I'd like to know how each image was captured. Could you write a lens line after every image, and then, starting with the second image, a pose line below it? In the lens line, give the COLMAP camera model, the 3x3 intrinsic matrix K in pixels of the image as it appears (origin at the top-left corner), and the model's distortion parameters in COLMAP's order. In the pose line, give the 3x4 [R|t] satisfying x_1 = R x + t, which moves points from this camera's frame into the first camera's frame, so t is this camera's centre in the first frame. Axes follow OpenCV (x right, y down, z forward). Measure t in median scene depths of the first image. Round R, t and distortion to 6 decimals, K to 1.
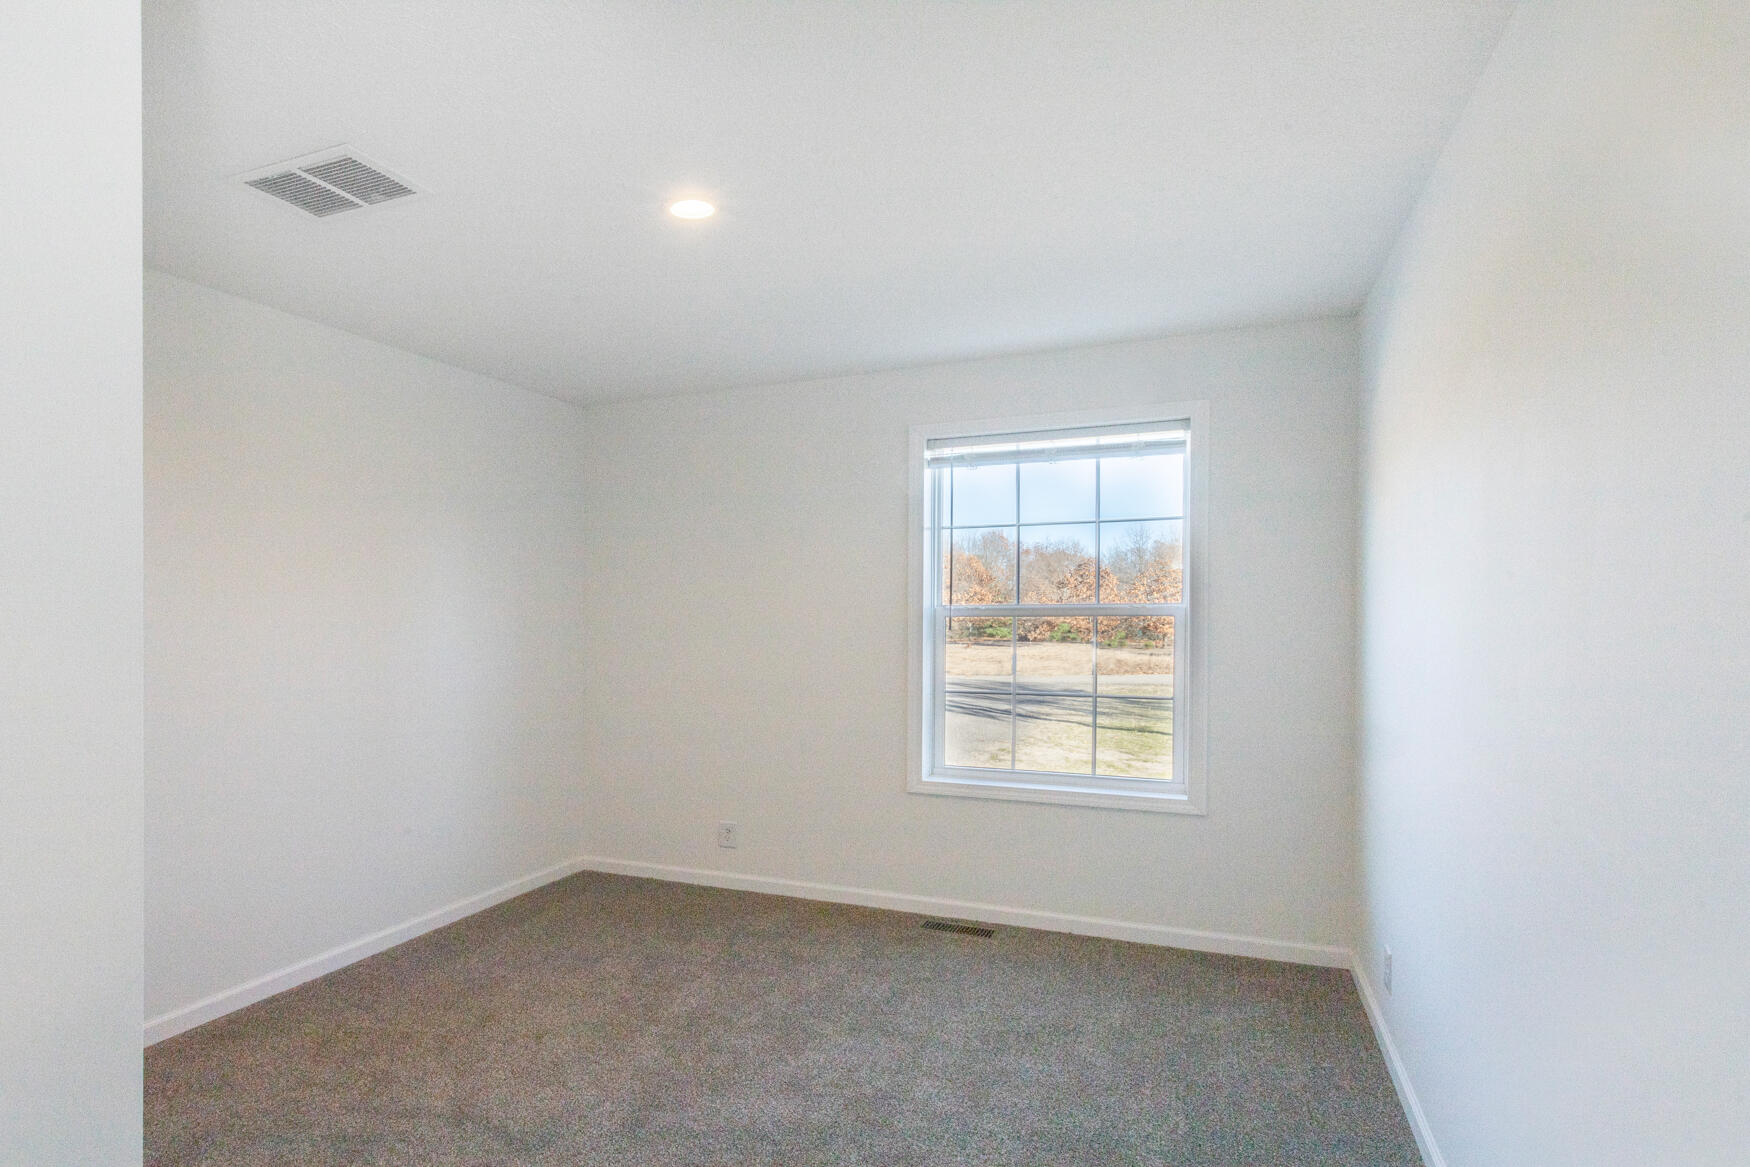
lens RADIAL K [[790.7, 0, 878.3], [0, 790.7, 634.7], [0, 0, 1]] dist [0.000141, 0.000264]
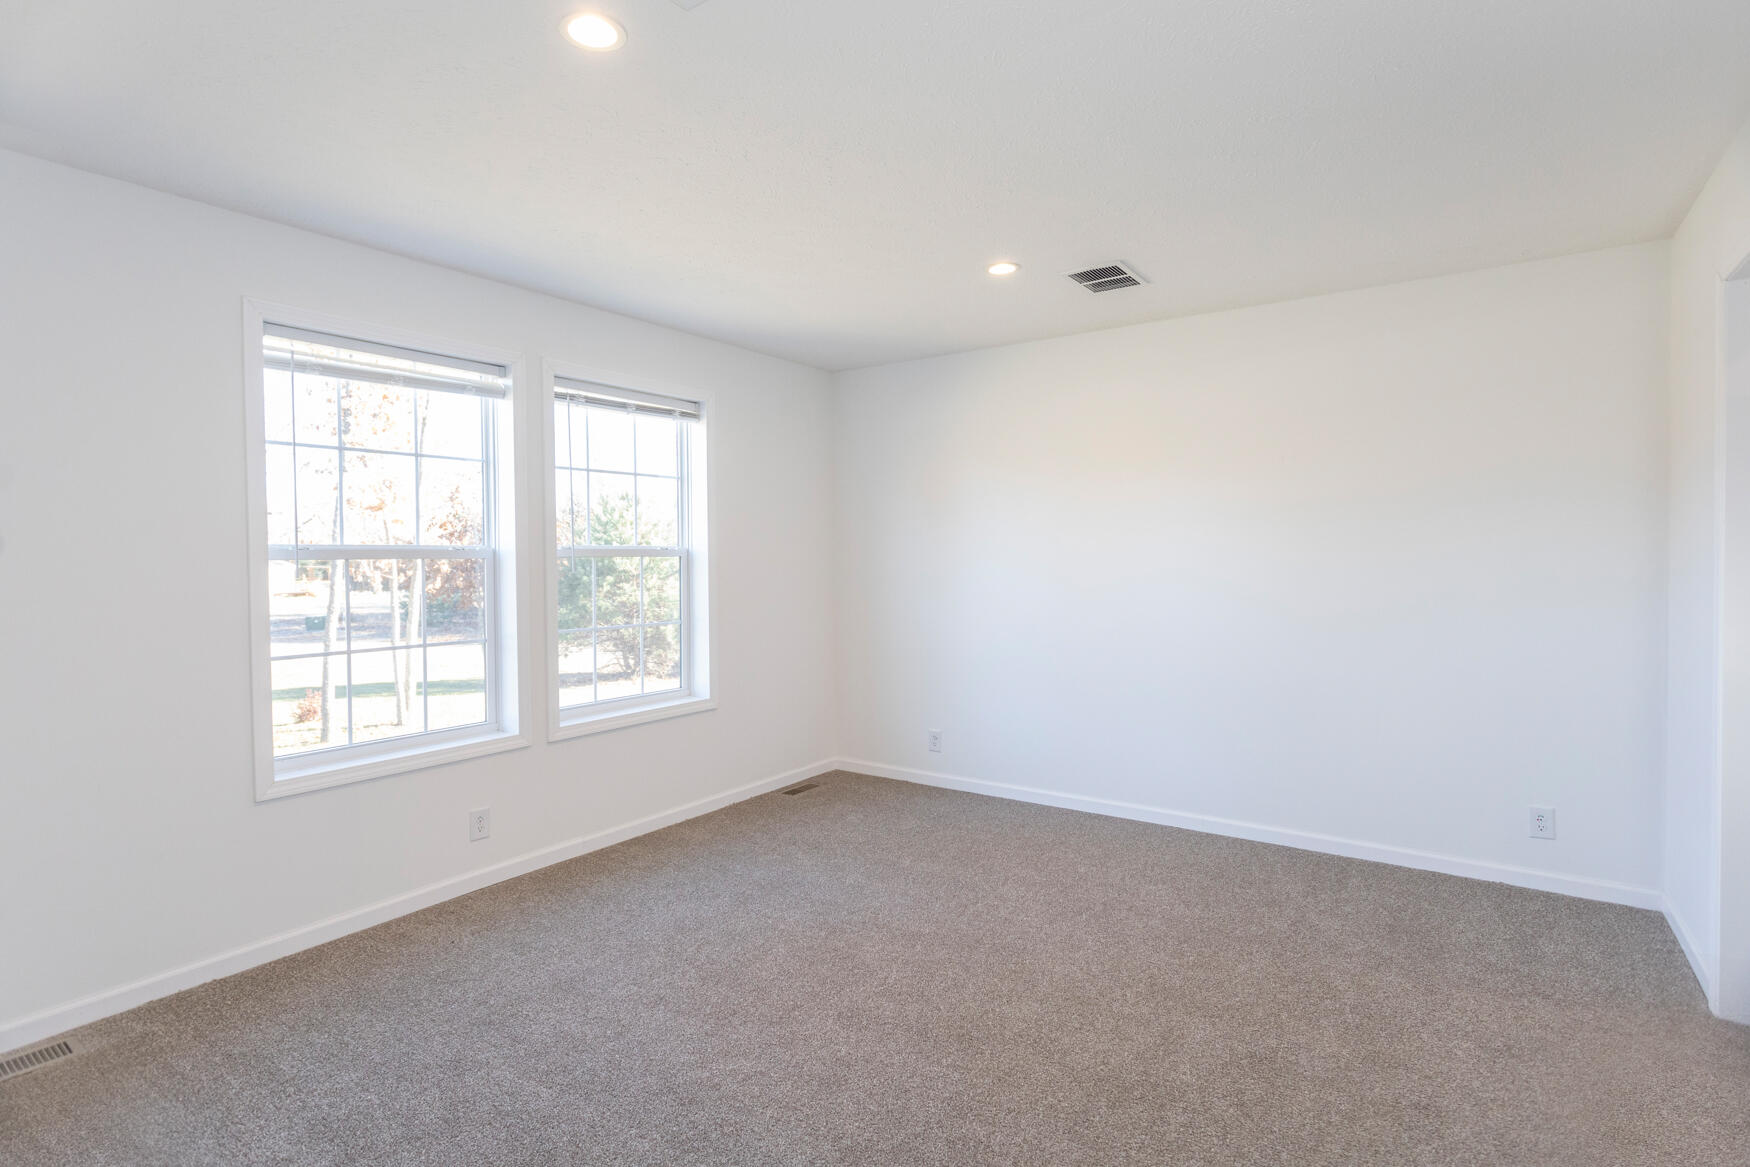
lens RADIAL K [[943.1, 0, 878.5], [0, 943.1, 585.3], [0, 0, 1]] dist [0.003095, 0.000625]
pose [[0.209840, -0.030875, 0.977248, -0.724133], [0.028538, 0.999269, 0.025443, -0.004609], [-0.977319, 0.022549, 0.210568, 0.266125]]
